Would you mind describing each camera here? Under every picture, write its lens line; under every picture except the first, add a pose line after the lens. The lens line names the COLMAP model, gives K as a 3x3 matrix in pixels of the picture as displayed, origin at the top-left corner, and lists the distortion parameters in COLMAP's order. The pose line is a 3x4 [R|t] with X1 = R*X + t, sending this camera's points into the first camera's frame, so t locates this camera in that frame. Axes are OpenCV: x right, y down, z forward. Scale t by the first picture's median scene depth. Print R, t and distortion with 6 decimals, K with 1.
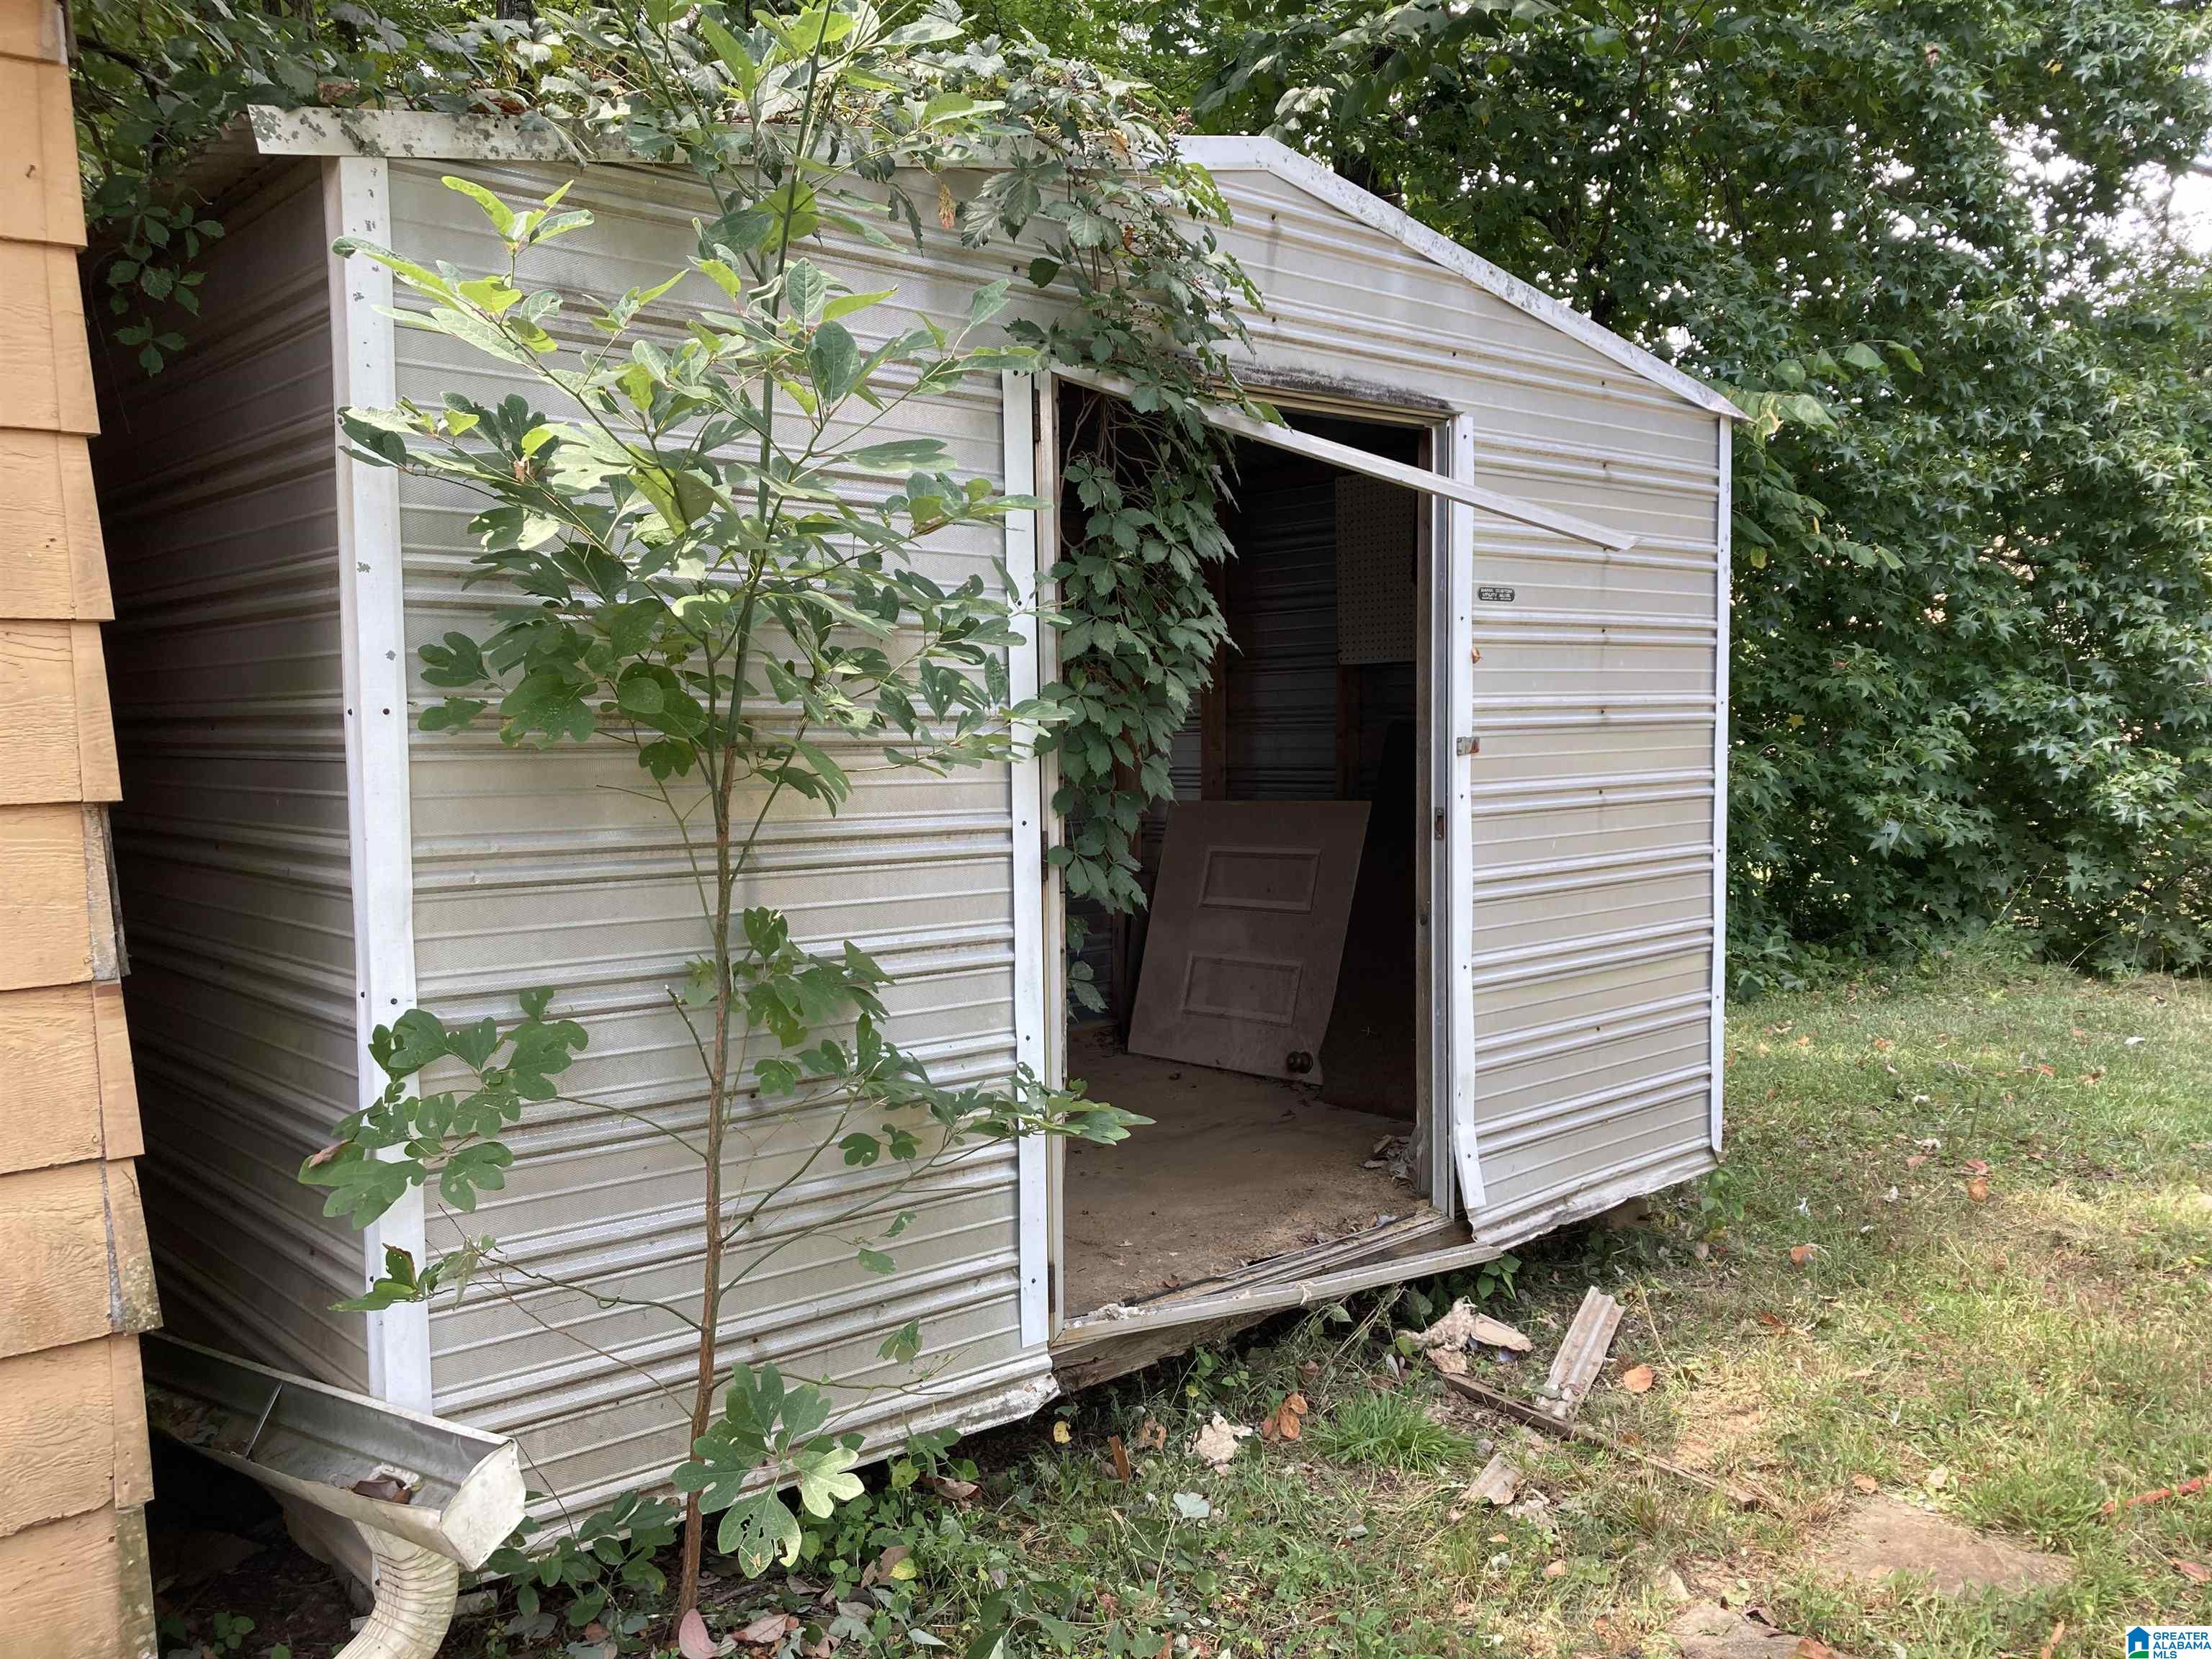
lens RADIAL K [[1799.7, 0, 1107.0], [0, 1799.7, 832.9], [0, 0, 1]] dist [0.019008, -0.022205]
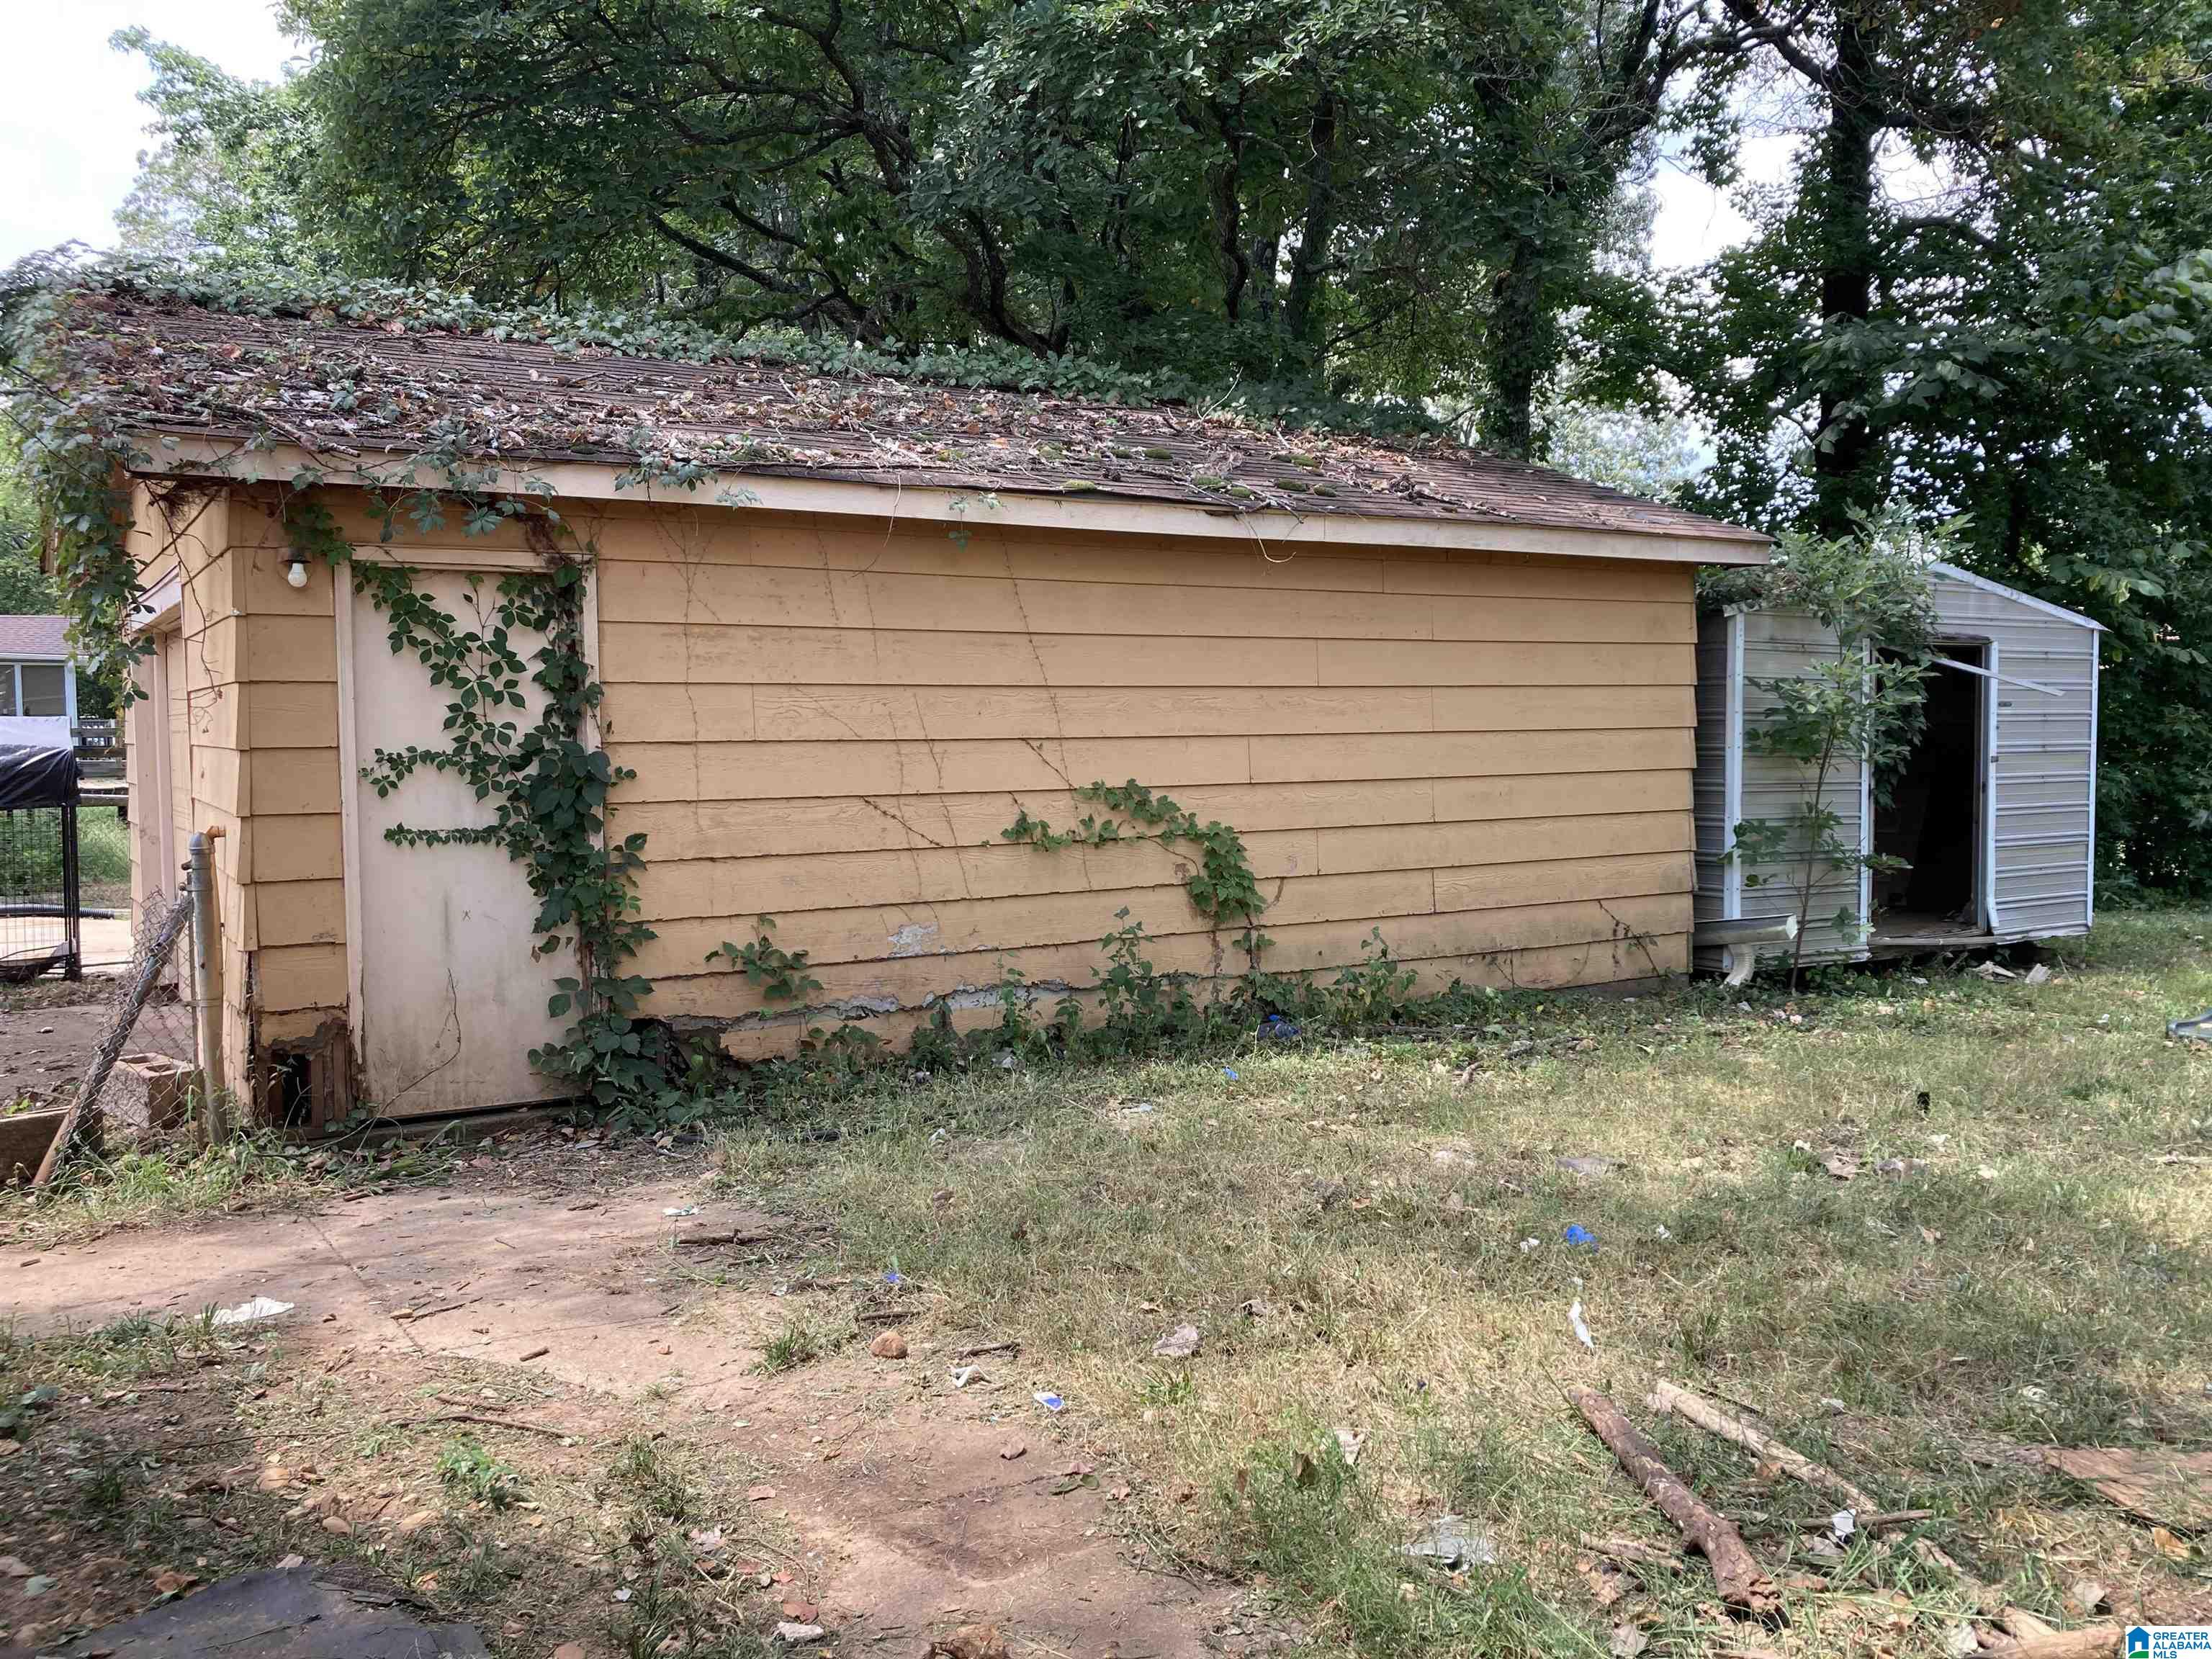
lens RADIAL K [[1799.7, 0, 1105.2], [0, 1799.7, 830.1], [0, 0, 1]] dist [0.019008, -0.022205]
pose [[0.985244, 0.013363, -0.170634, -0.665815], [-0.015632, 0.999806, -0.011964, 0.114011], [0.170441, 0.014455, 0.985262, -1.950193]]
